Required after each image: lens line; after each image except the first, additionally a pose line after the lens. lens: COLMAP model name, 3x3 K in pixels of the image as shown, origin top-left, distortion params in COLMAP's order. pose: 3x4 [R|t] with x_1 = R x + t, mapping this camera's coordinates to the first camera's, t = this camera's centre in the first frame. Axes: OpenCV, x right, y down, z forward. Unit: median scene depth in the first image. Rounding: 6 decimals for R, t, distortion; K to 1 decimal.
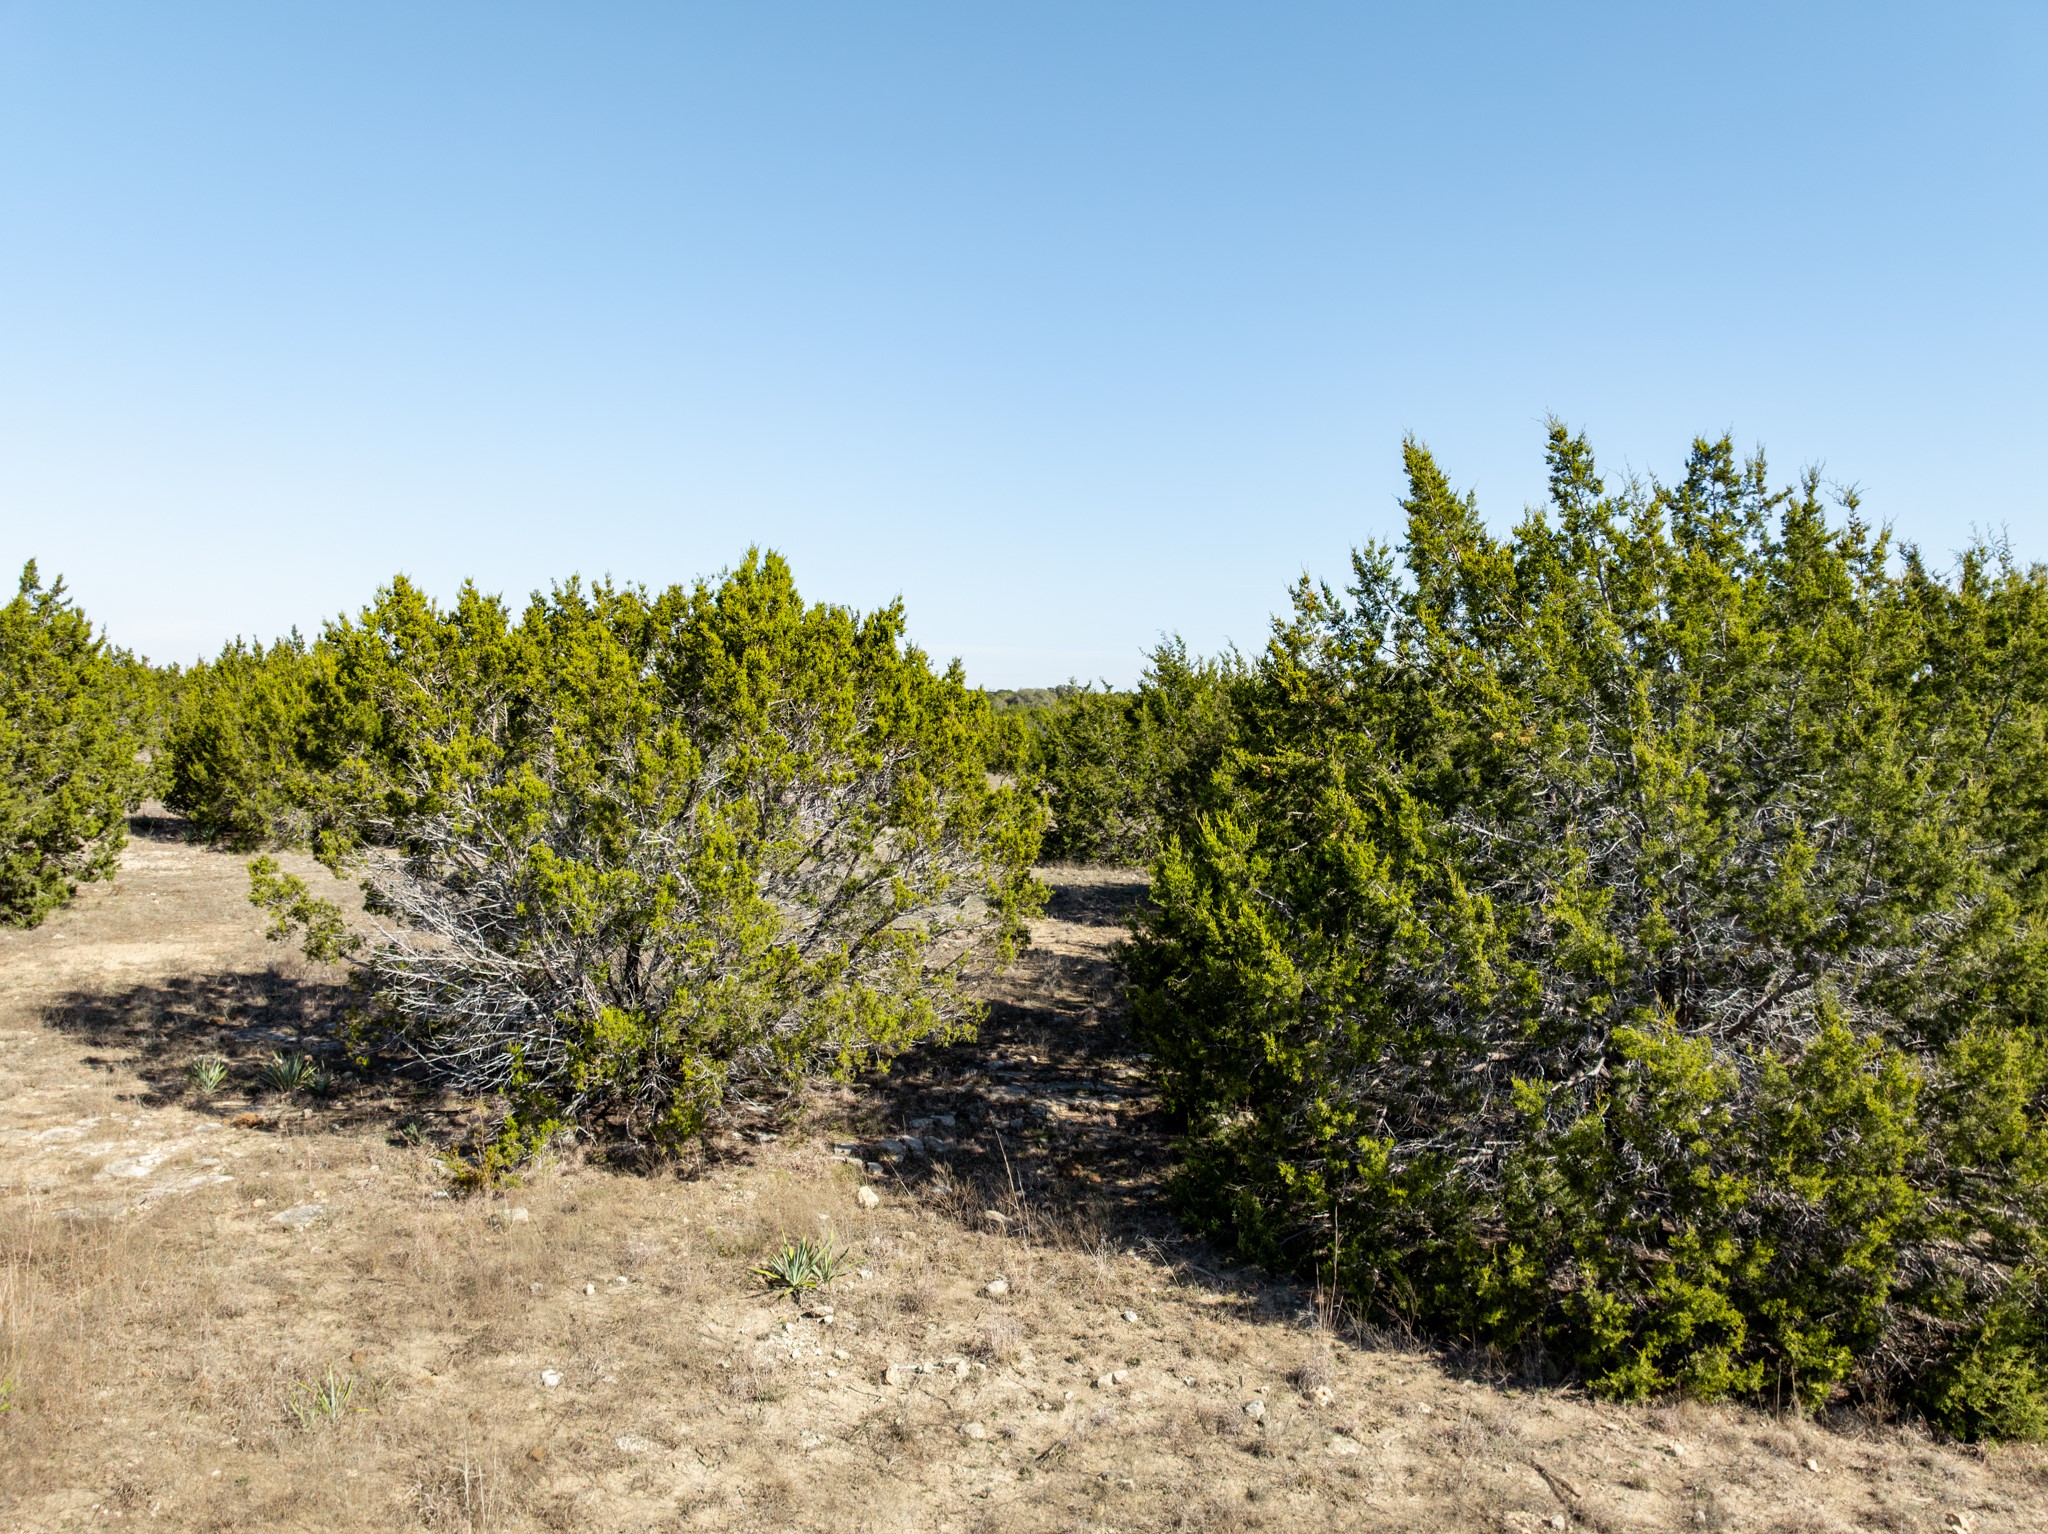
lens RADIAL K [[1466.9, 0, 1033.6], [0, 1466.9, 753.0], [0, 0, 1]] dist [-0.024443, 0.003407]
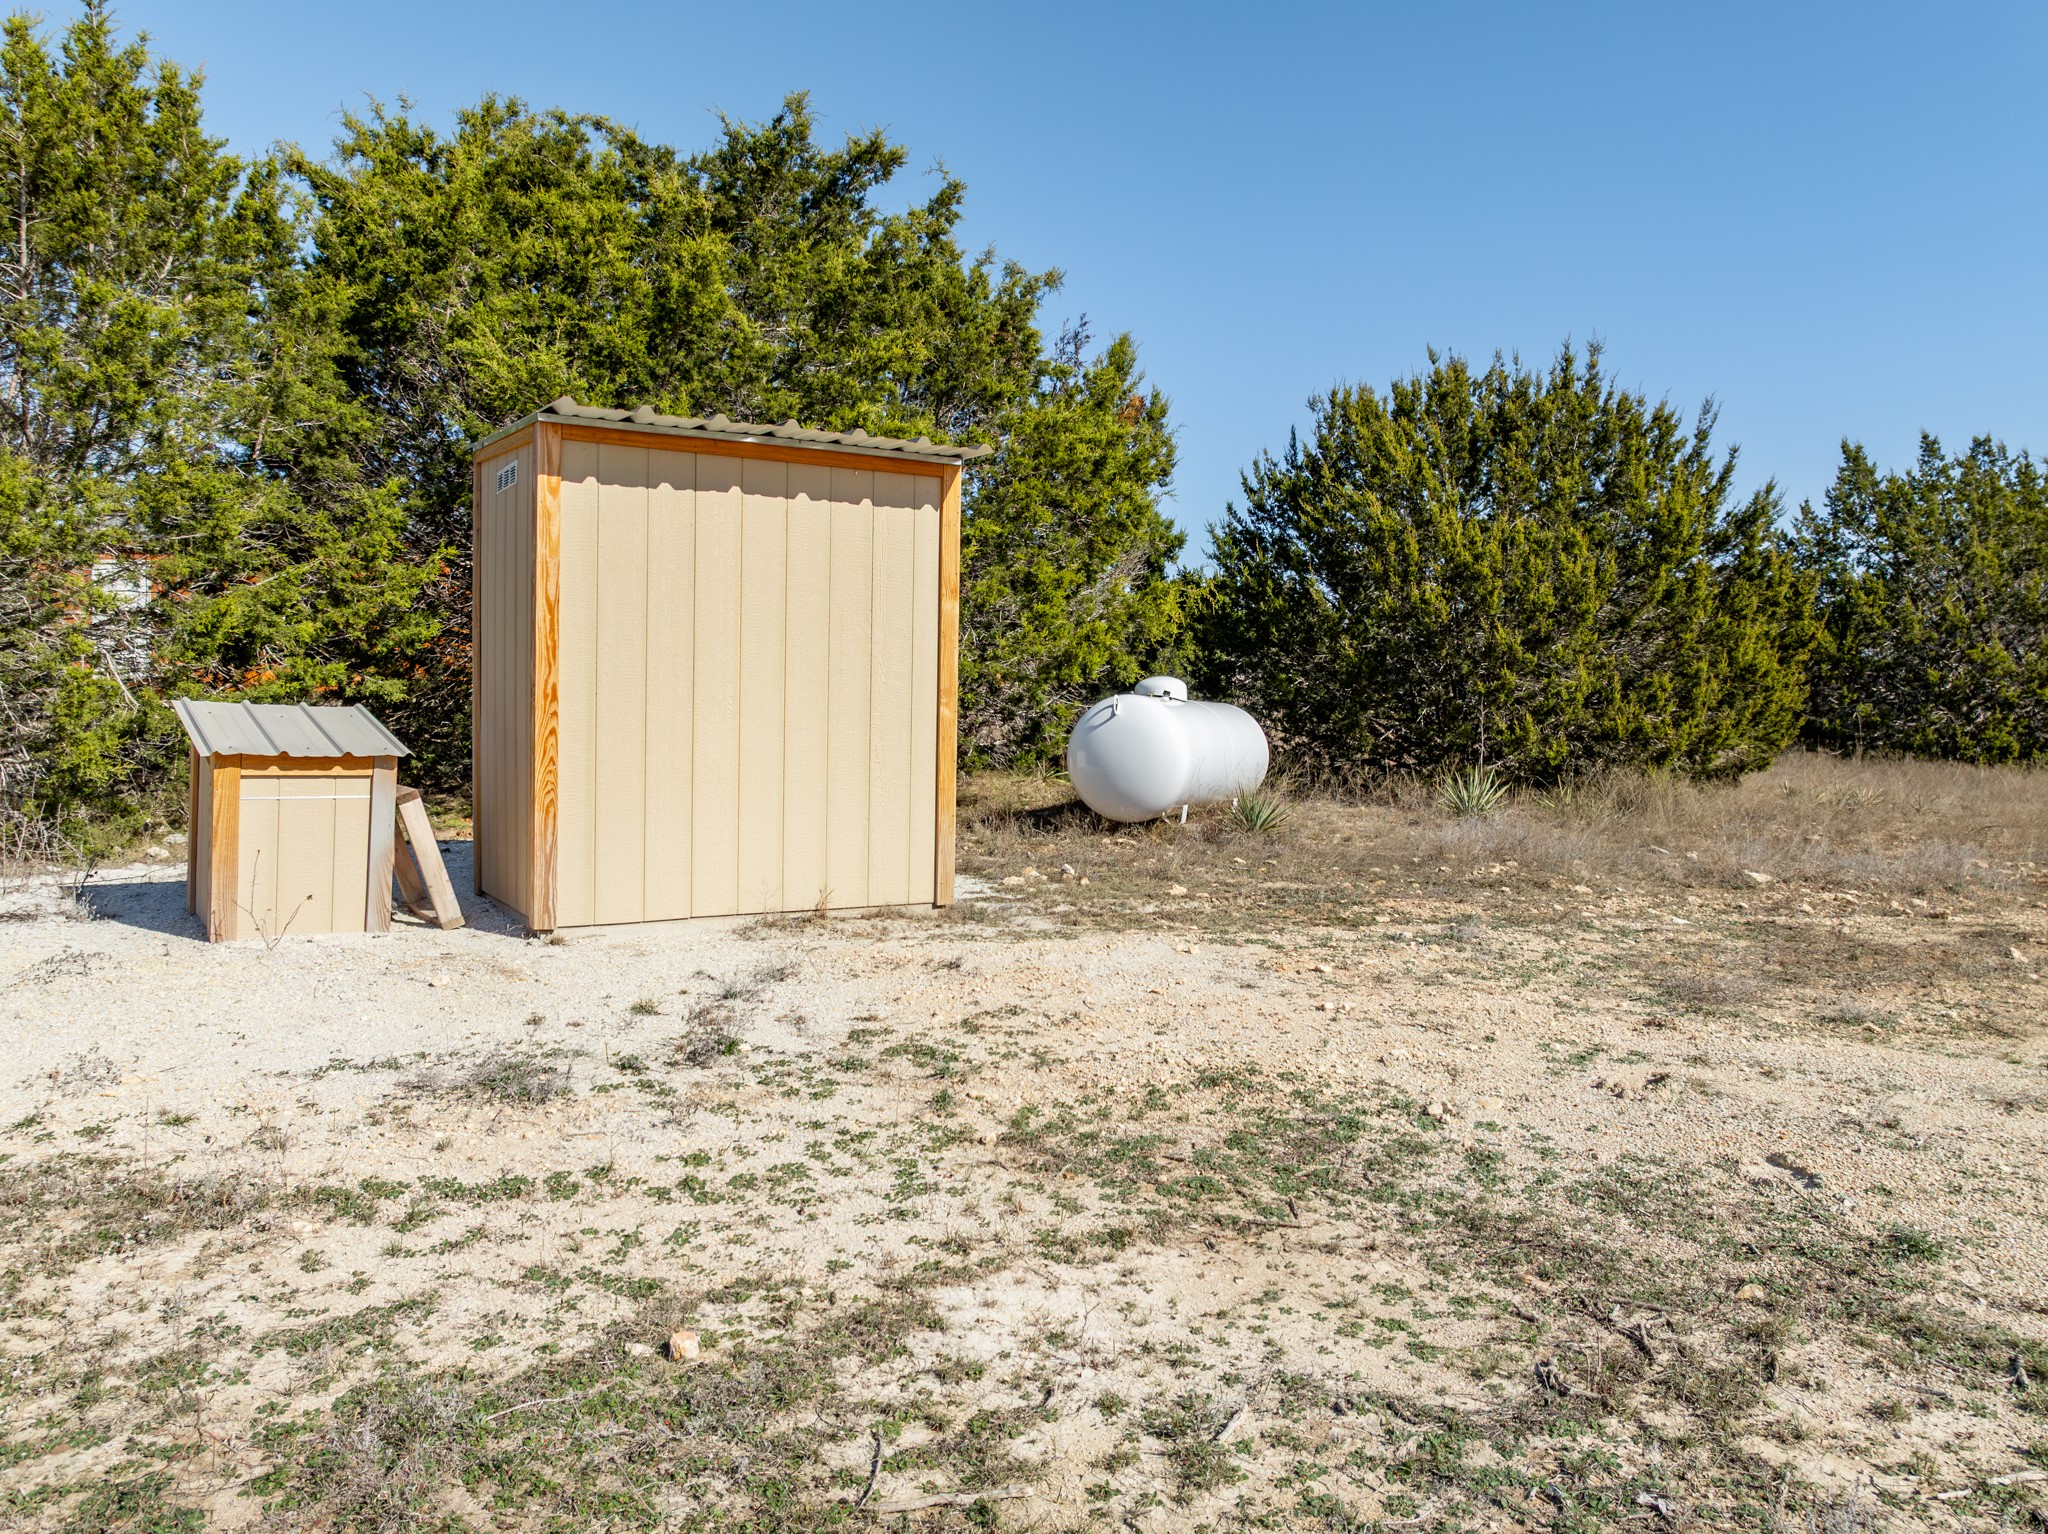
lens RADIAL K [[1466.9, 0, 1028.8], [0, 1466.9, 755.6], [0, 0, 1]] dist [-0.024443, 0.003407]
pose [[0.997390, -0.008456, -0.071712, -0.888786], [0.008731, 0.999956, 0.003526, 0.269617], [0.071679, -0.004143, 0.997419, -1.408294]]
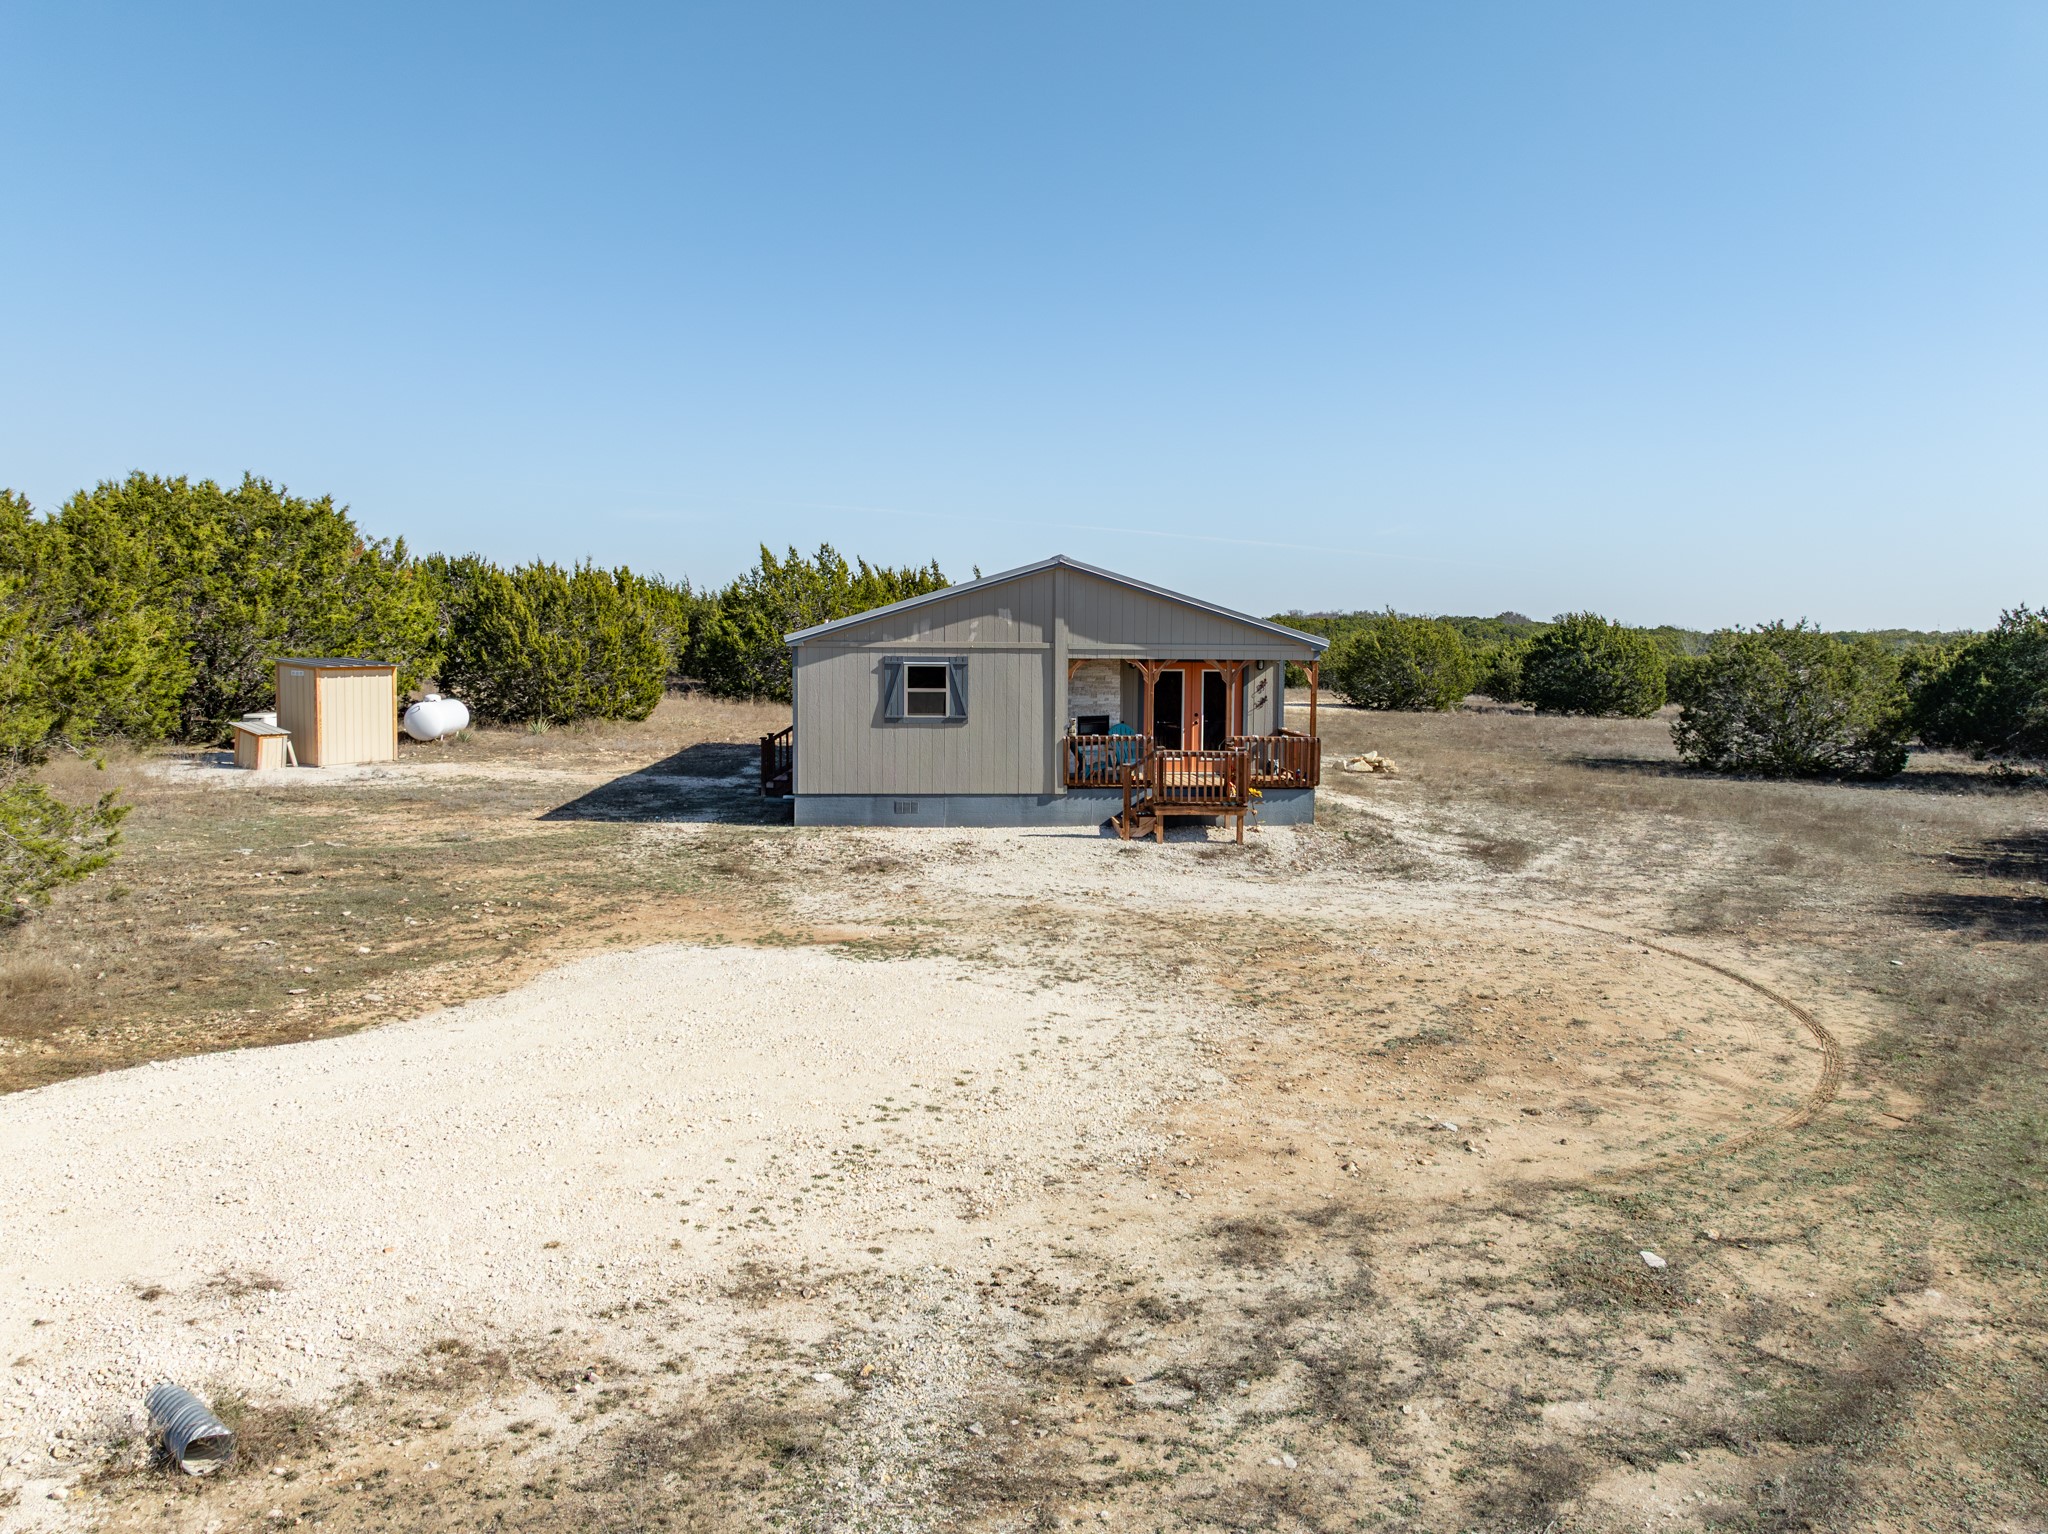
lens RADIAL K [[1466.9, 0, 1023.8], [0, 1466.9, 777.5], [0, 0, 1]] dist [-0.024443, 0.003407]
pose [[0.902519, -0.033561, 0.429340, -1.080479], [-0.007741, 0.995534, 0.094090, 0.092036], [-0.430580, -0.088242, 0.898229, -3.837274]]
